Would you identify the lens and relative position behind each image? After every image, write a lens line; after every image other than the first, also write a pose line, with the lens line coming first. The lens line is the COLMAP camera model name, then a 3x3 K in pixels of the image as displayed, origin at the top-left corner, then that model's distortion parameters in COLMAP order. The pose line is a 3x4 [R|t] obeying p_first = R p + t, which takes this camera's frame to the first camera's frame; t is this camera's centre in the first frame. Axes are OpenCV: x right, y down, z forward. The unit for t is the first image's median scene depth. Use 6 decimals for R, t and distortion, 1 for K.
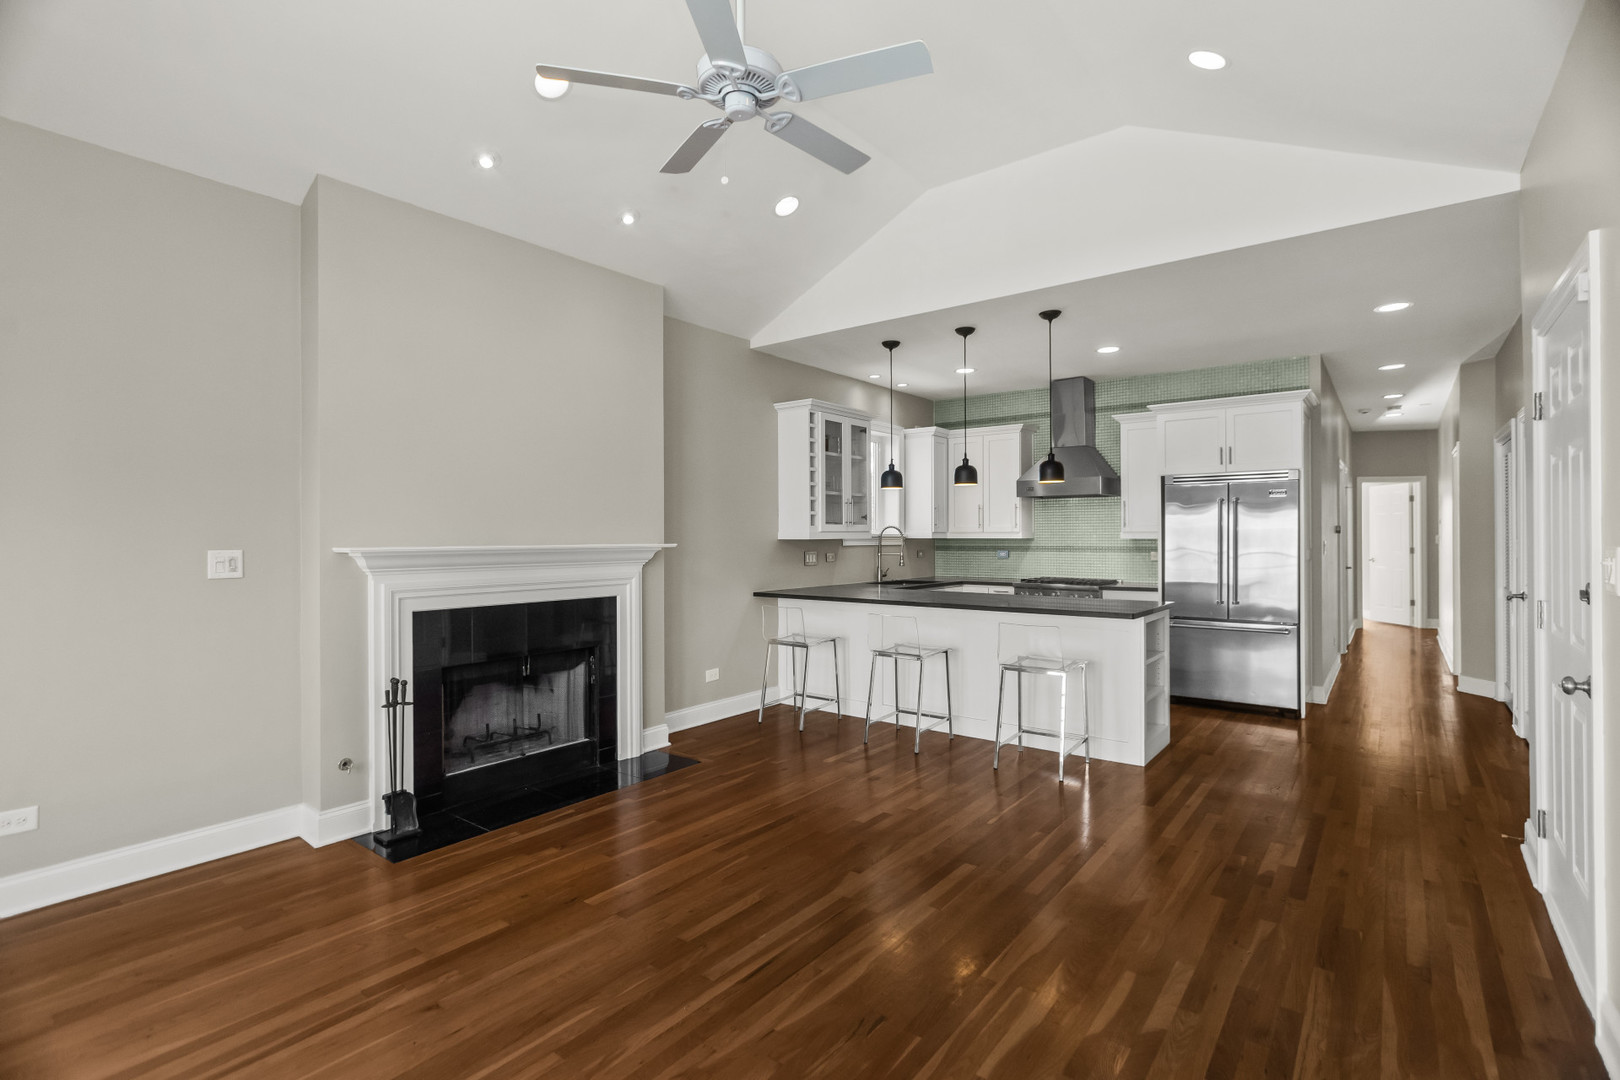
lens RADIAL K [[765.6, 0, 811.8], [0, 765.6, 533.1], [0, 0, 1]] dist [-0.001516, 0.000144]
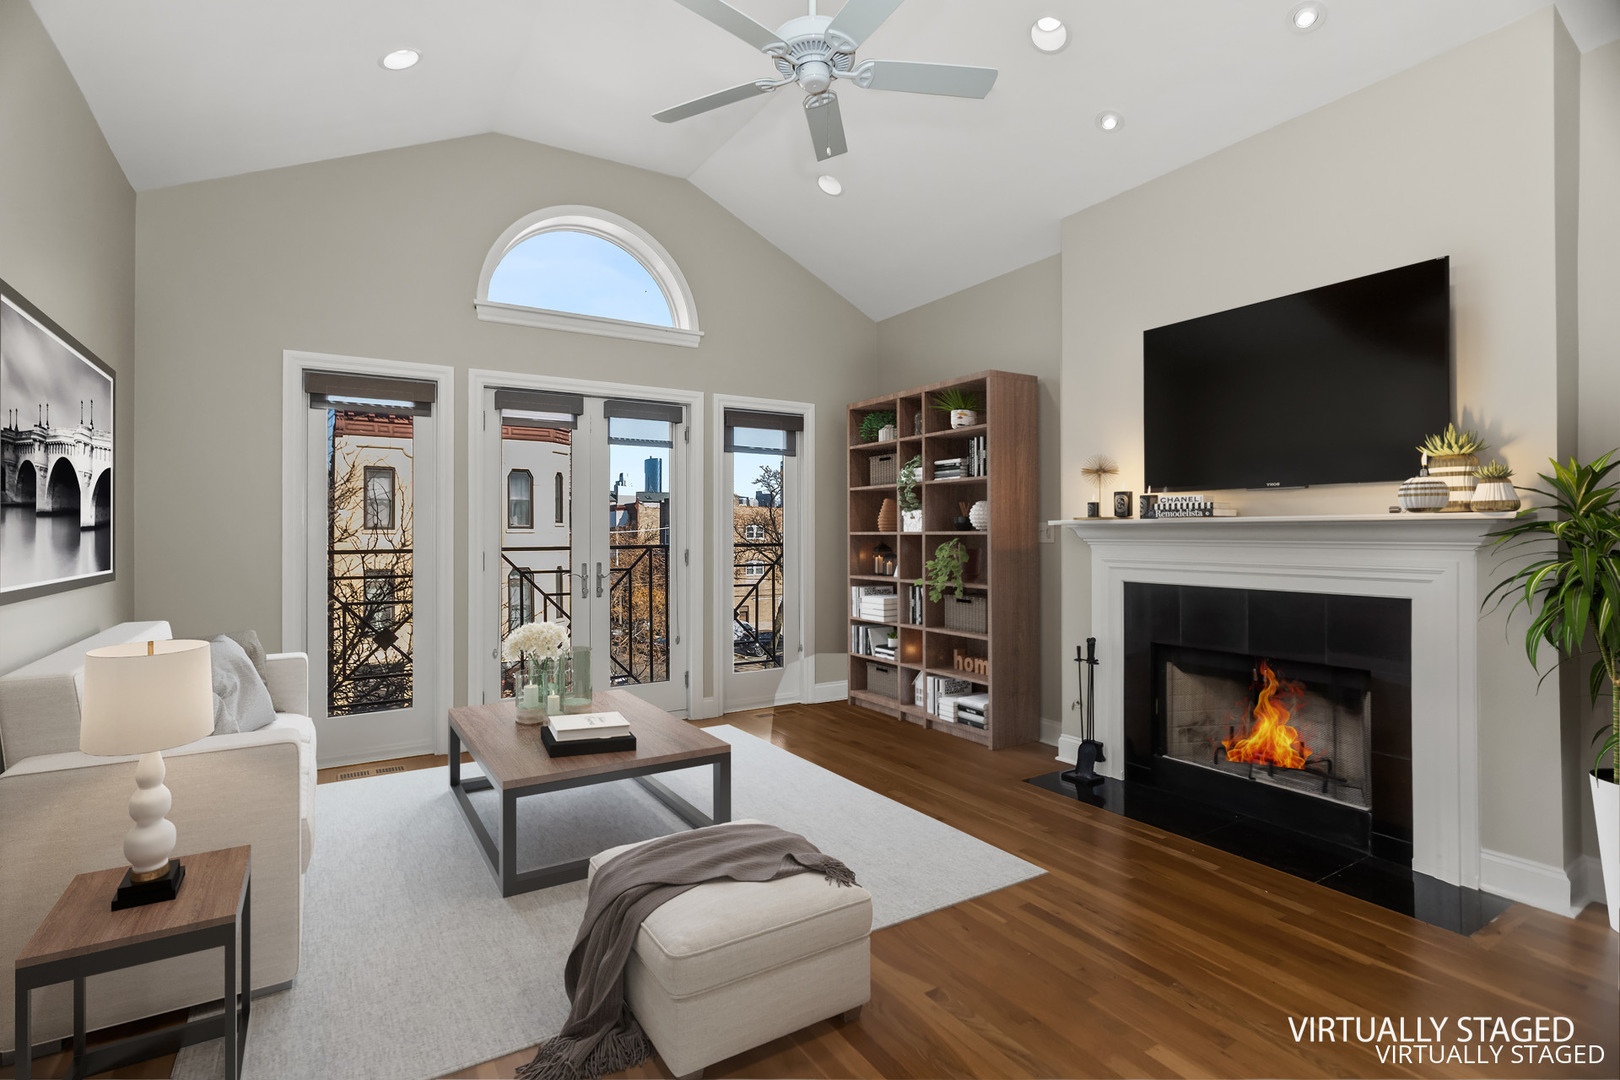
lens RADIAL K [[765.6, 0, 811.8], [0, 765.6, 533.1], [0, 0, 1]] dist [-0.001516, 0.000144]
pose [[-0.339337, 0.002099, -0.940663, 0.360115], [0.001615, 0.999997, 0.001648, 0.021075], [0.940664, -0.000960, -0.339339, 0.568202]]
